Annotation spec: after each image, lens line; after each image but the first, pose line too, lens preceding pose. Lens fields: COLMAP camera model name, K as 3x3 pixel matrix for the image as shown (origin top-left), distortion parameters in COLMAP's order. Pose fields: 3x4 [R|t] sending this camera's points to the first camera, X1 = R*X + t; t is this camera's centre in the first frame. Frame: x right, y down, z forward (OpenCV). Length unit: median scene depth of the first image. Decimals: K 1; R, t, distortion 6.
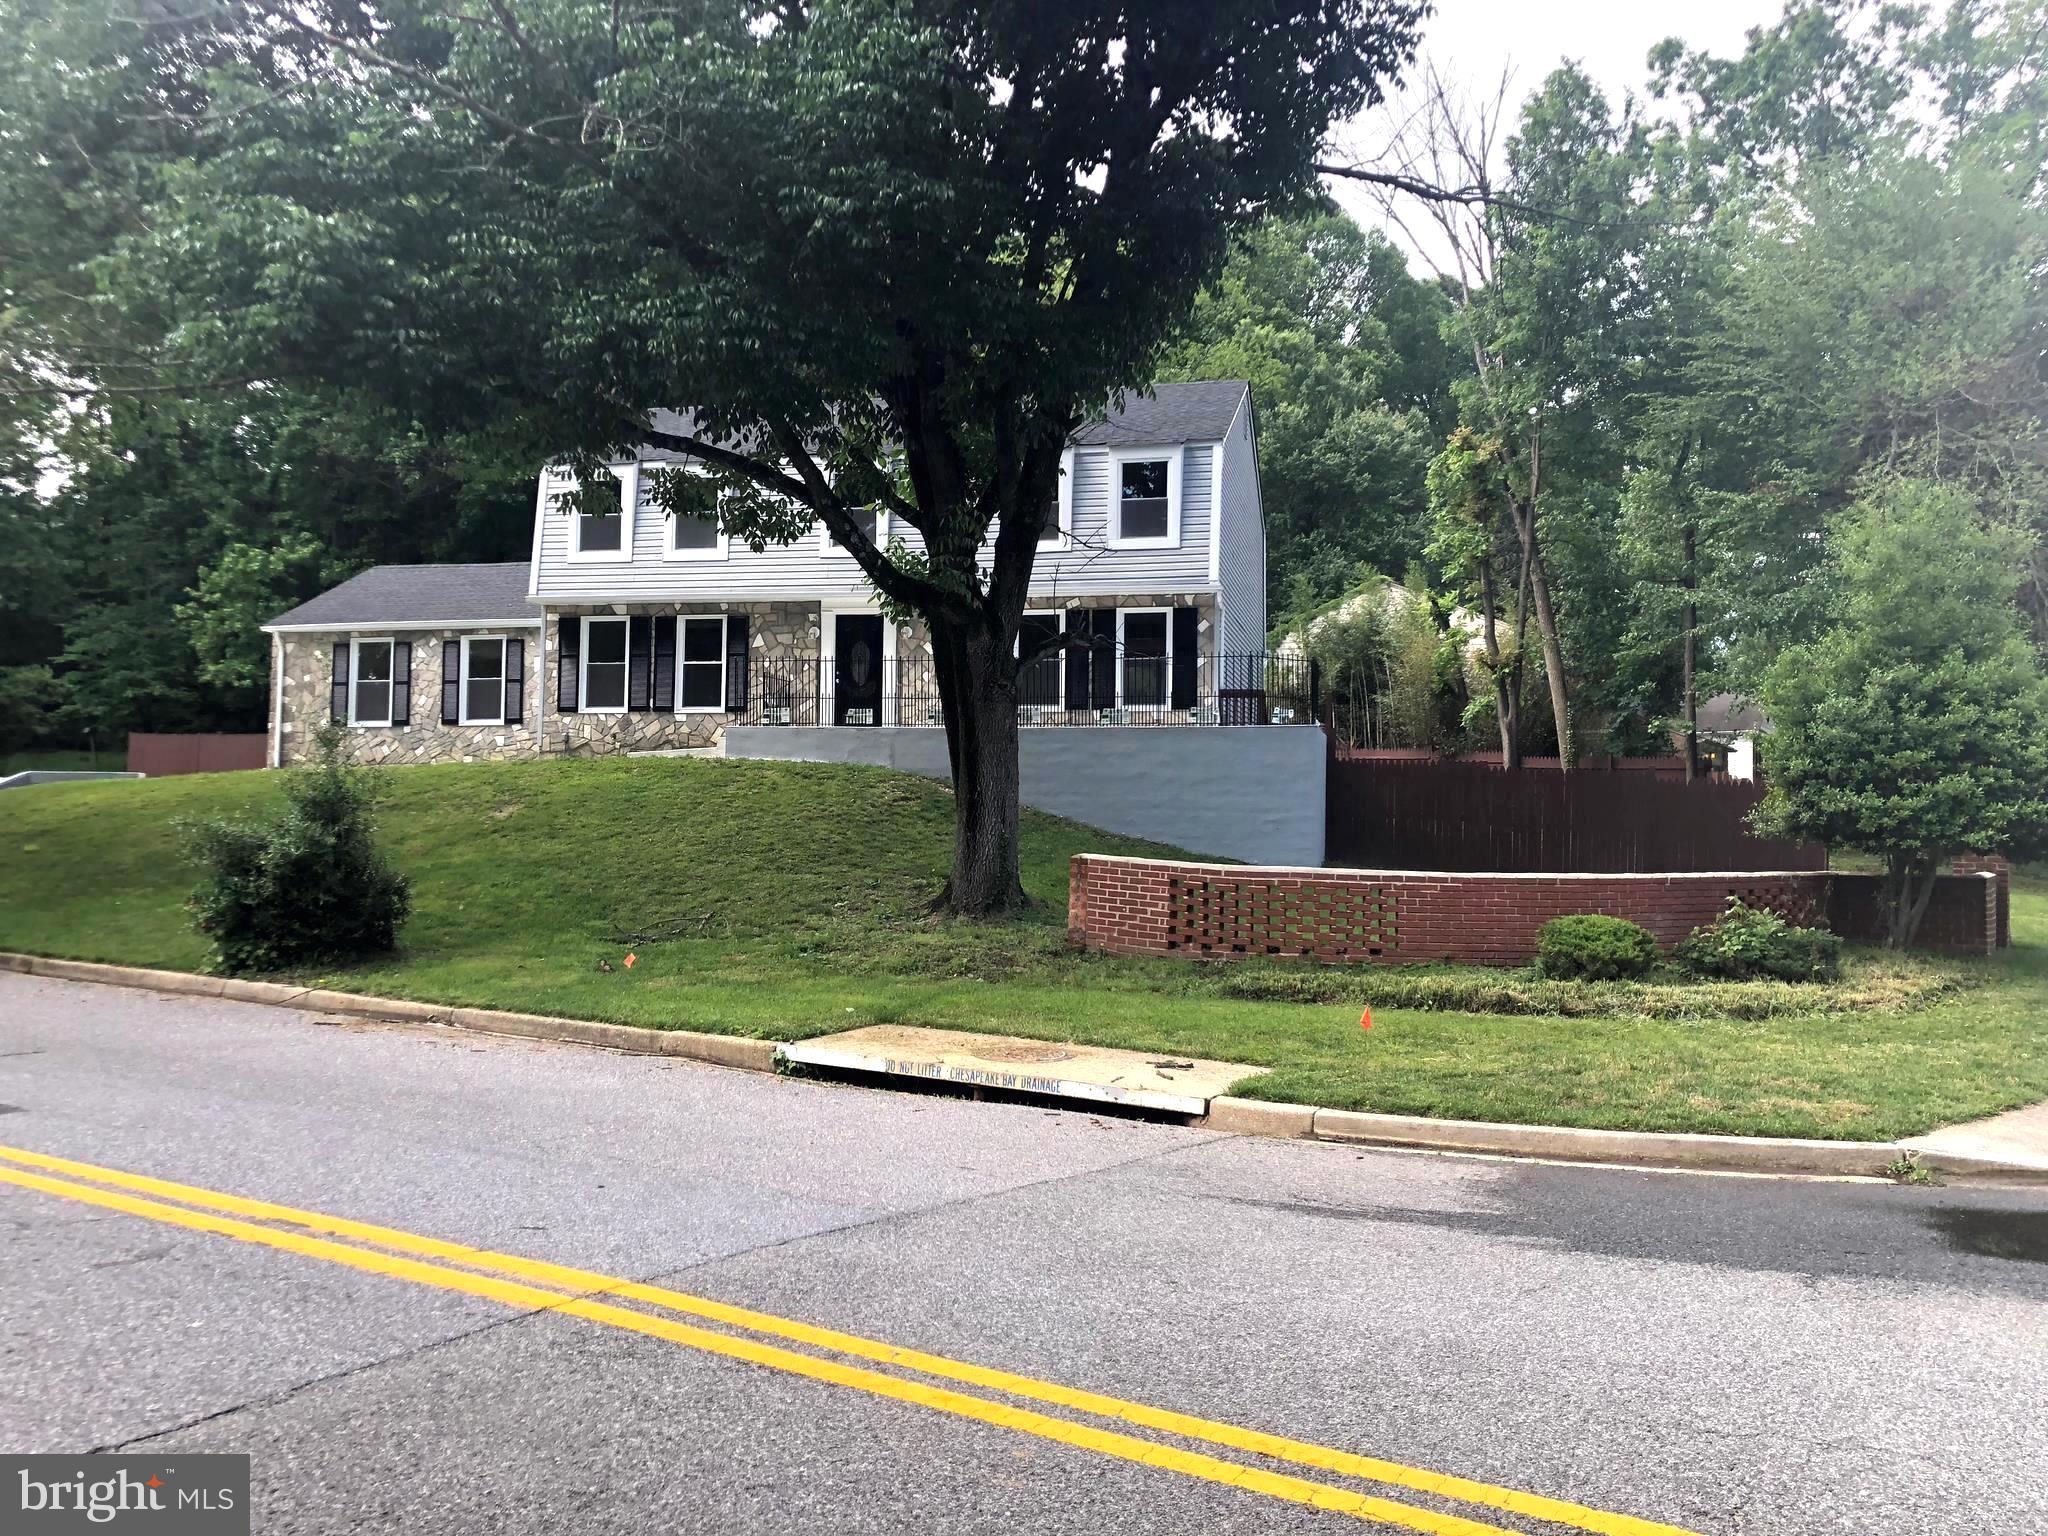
lens RADIAL K [[1677.4, 0, 1027.8], [0, 1677.4, 748.6], [0, 0, 1]] dist [0.048700, -0.055817]
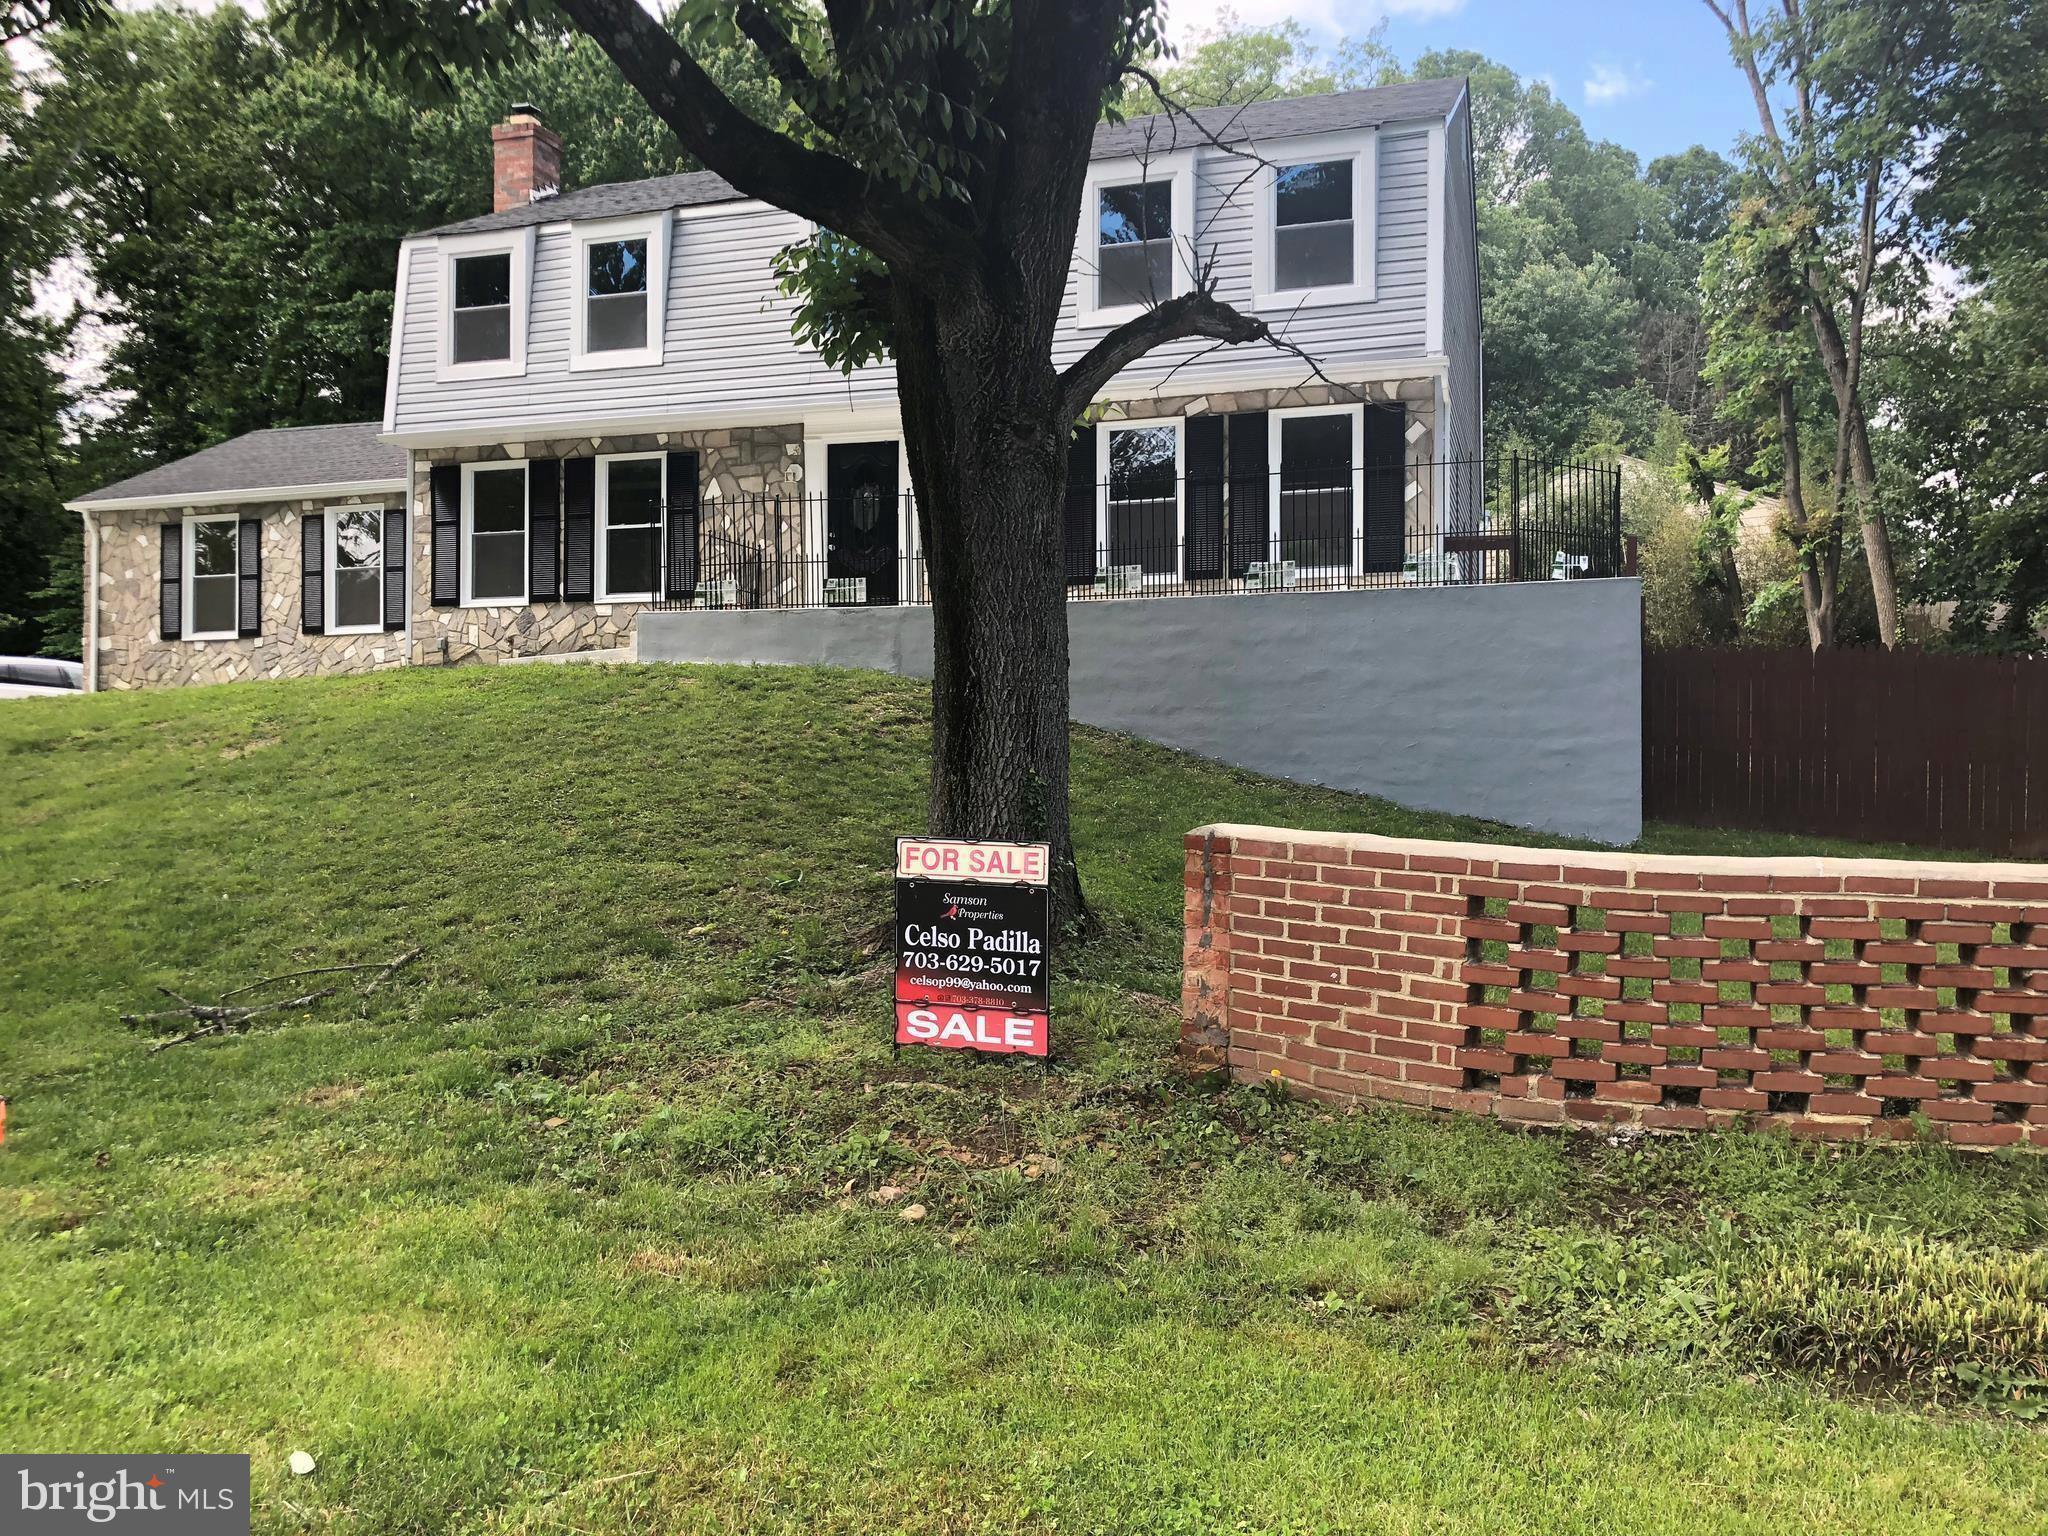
lens RADIAL K [[1677.4, 0, 992.7], [0, 1677.4, 767.8], [0, 0, 1]] dist [0.048700, -0.055817]
pose [[0.995030, -0.011628, -0.098895, 0.011069], [0.015704, 0.999055, 0.040538, 0.019020], [0.098330, -0.041890, 0.994272, 0.348516]]
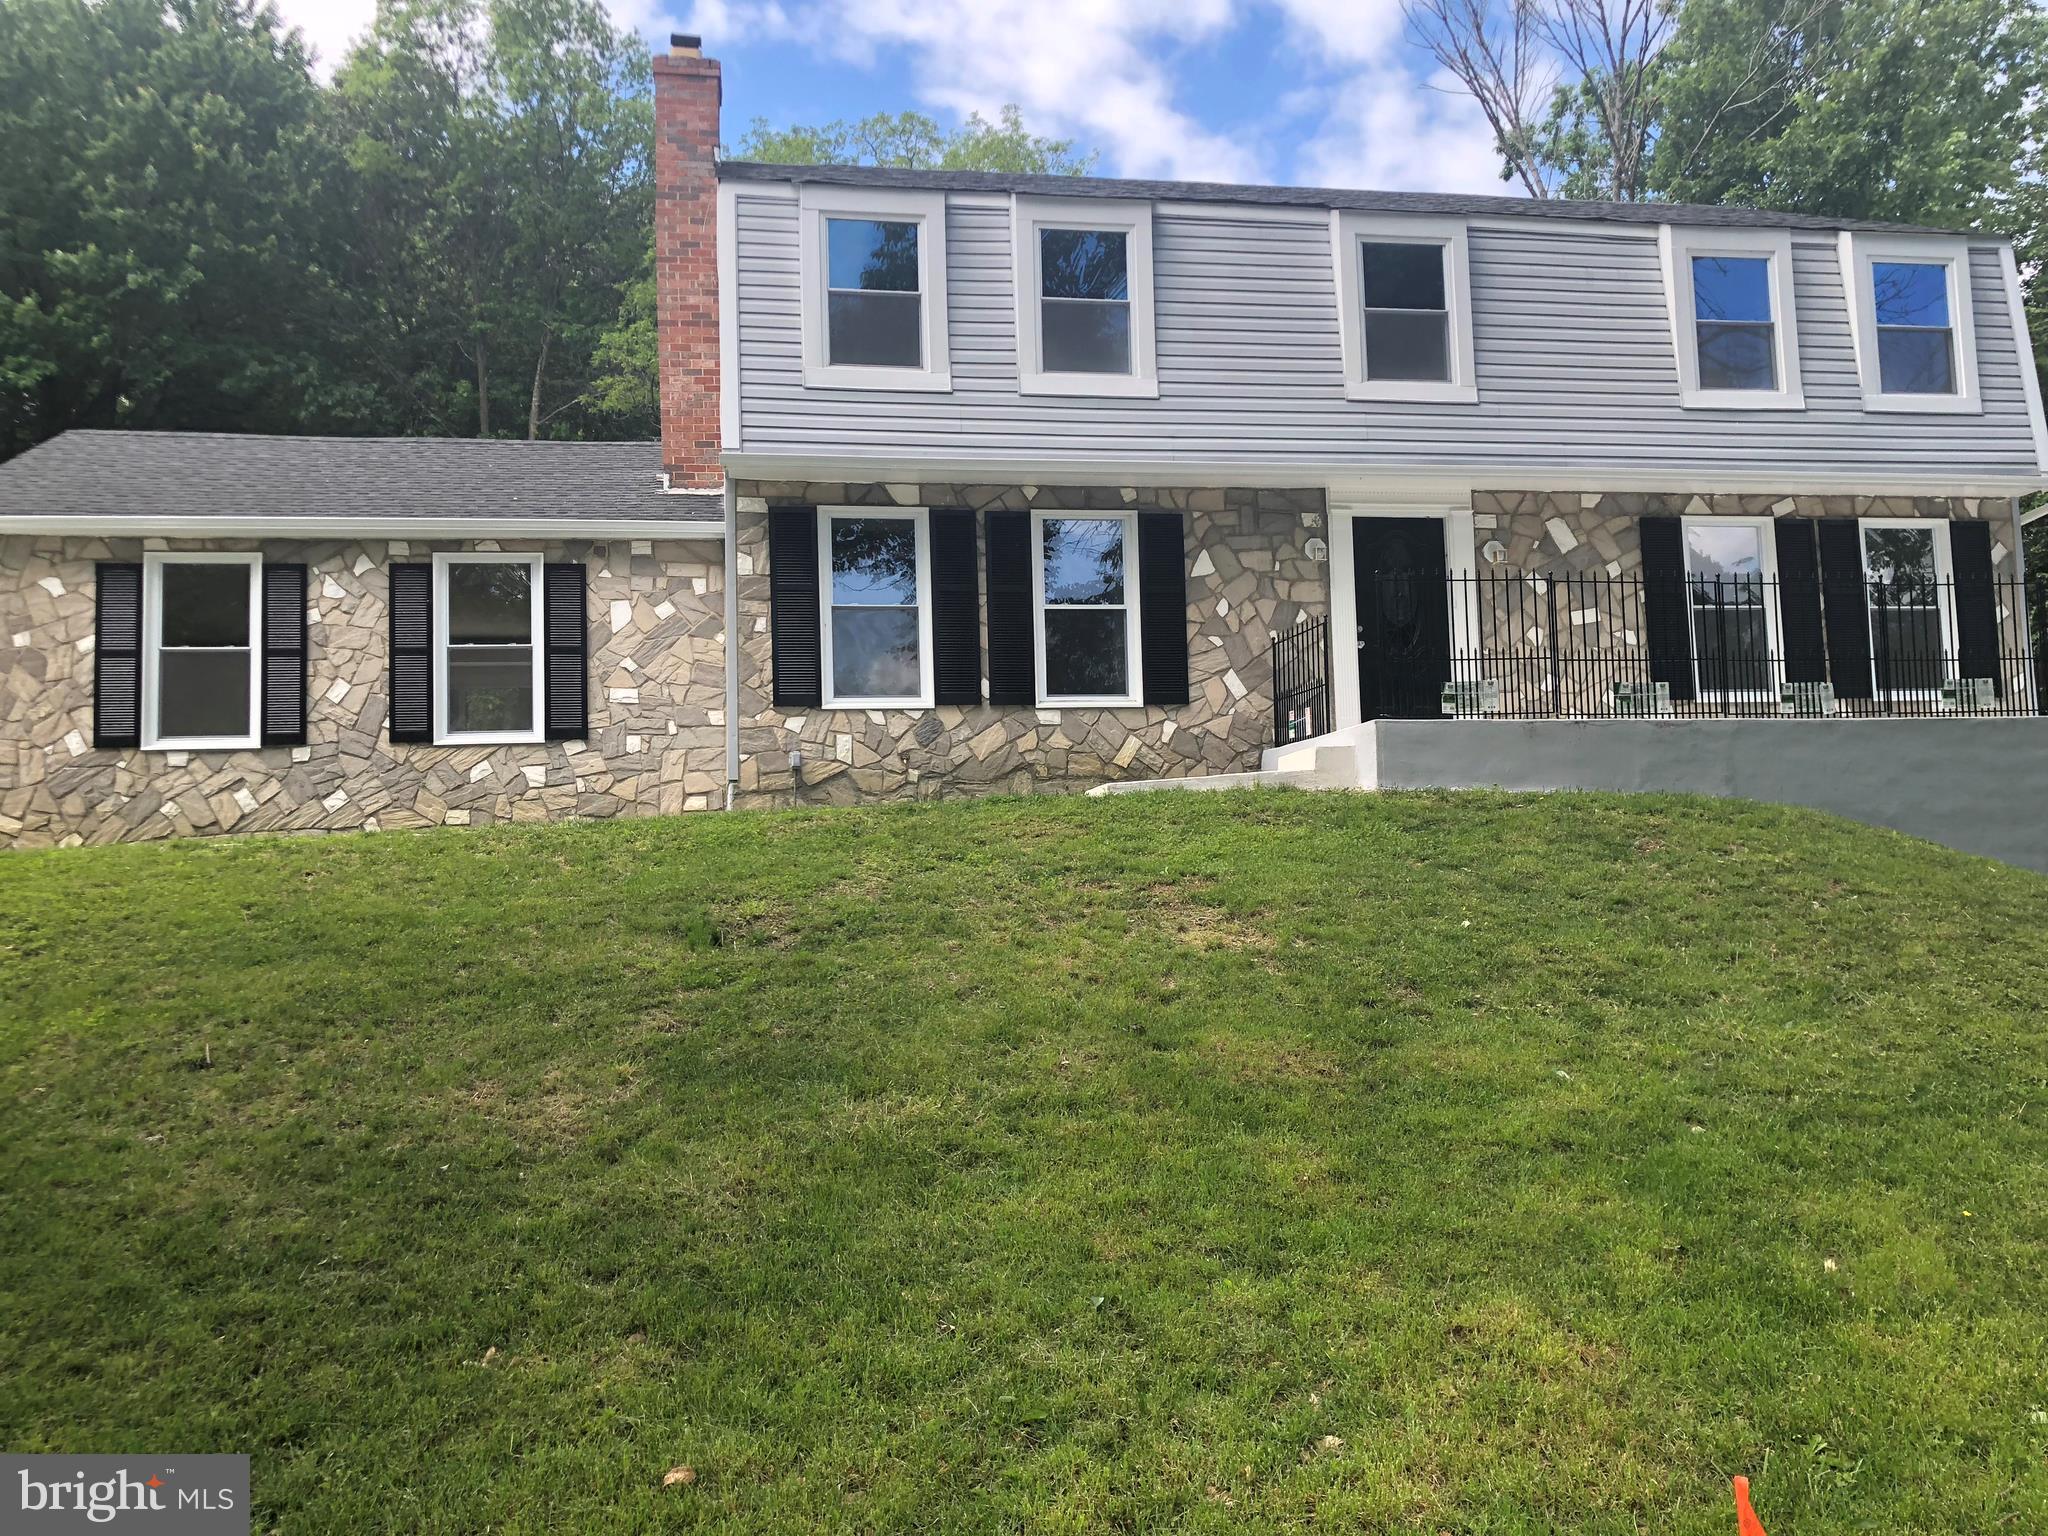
lens RADIAL K [[1677.4, 0, 1029.3], [0, 1677.4, 759.0], [0, 0, 1]] dist [0.048700, -0.055817]
pose [[0.920706, -0.007521, 0.390184, -0.397989], [0.019882, 0.999420, -0.027650, 0.006981], [-0.389750, 0.033215, 0.920321, 0.548759]]
